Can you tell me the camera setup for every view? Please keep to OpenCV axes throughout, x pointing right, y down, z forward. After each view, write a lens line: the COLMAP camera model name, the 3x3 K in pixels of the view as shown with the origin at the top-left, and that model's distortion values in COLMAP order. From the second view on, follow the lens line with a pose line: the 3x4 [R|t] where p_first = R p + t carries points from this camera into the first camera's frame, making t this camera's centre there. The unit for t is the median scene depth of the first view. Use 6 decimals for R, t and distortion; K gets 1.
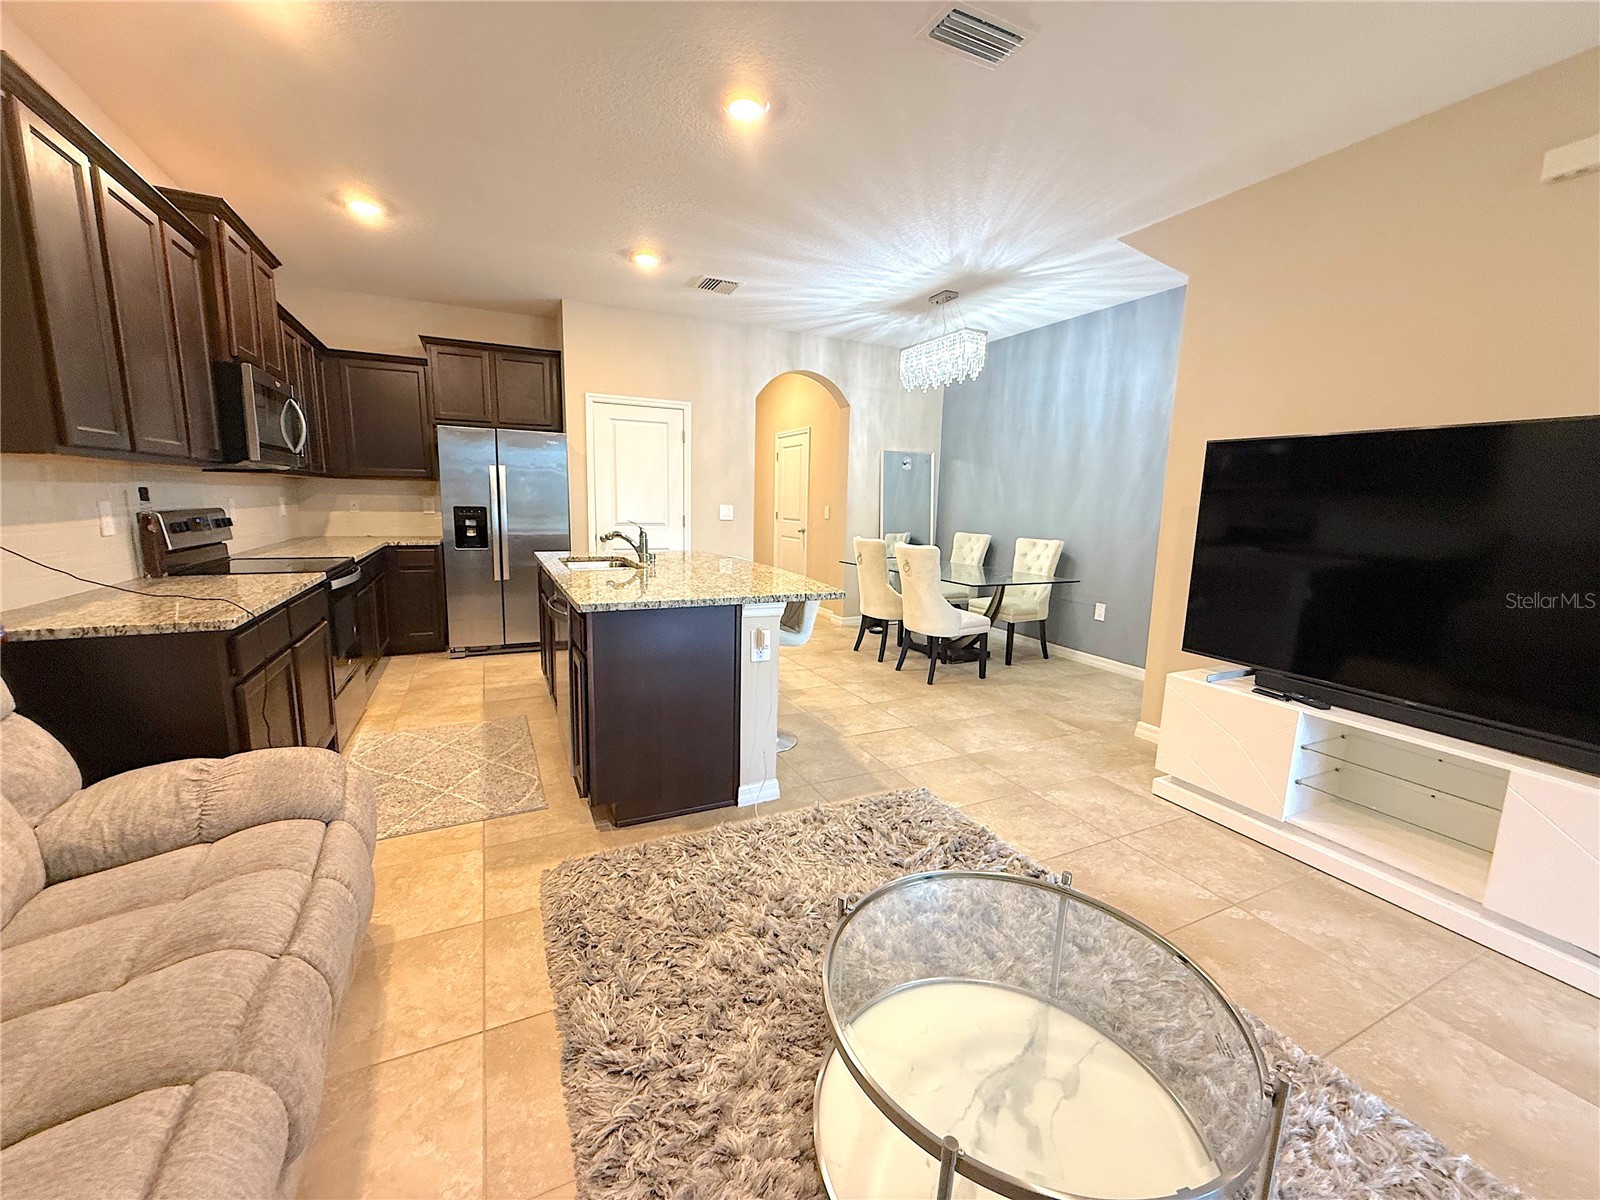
lens RADIAL K [[638.1, 0, 799.6], [0, 638.1, 596.0], [0, 0, 1]] dist [0.000979, -0.000006]
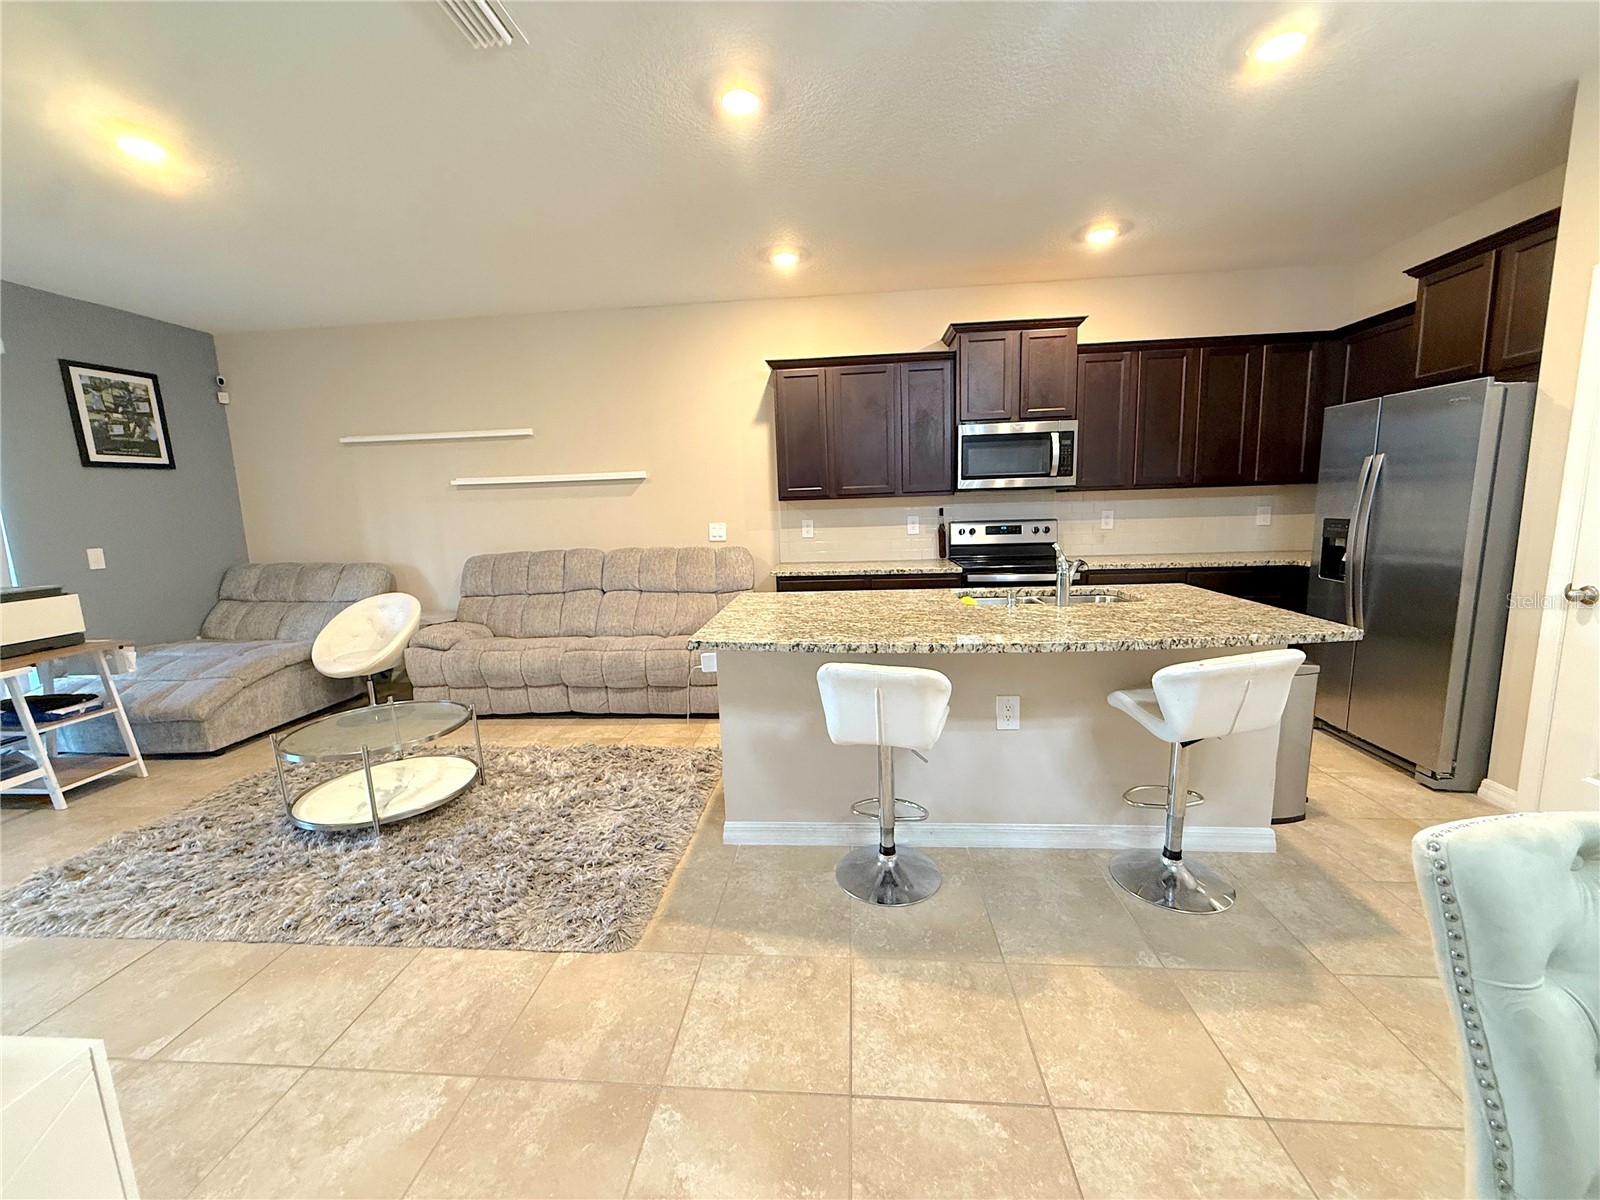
lens RADIAL K [[638.1, 0, 792.9], [0, 638.1, 599.1], [0, 0, 1]] dist [0.000979, -0.000006]
pose [[-0.519167, 0.122265, -0.845882, 0.393793], [-0.109067, 0.972145, 0.207456, -0.138644], [0.847685, 0.199963, -0.491371, 0.881603]]
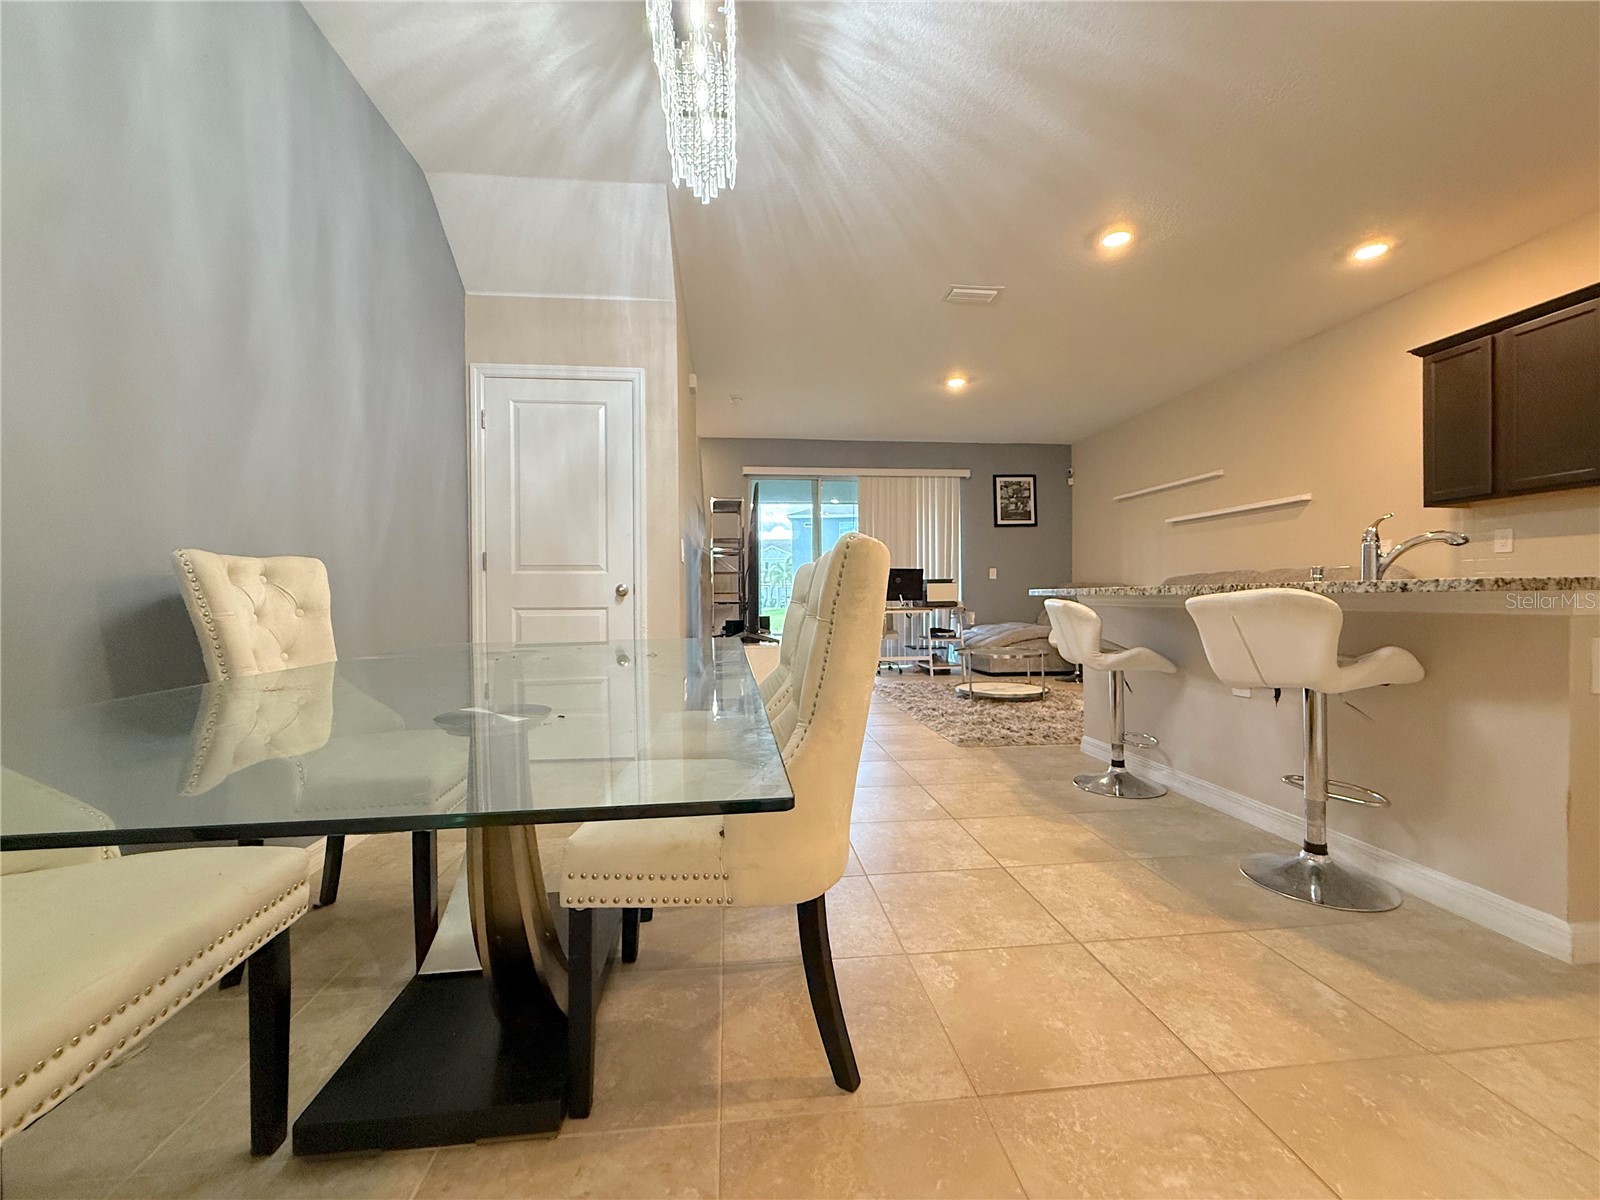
lens RADIAL K [[638.1, 0, 797.1], [0, 638.1, 595.6], [0, 0, 1]] dist [0.000979, -0.000006]
pose [[-0.939849, -0.015781, 0.341224, 0.042674], [0.037775, 0.988004, 0.149738, -0.122118], [-0.339494, 0.153621, -0.927979, 1.400059]]
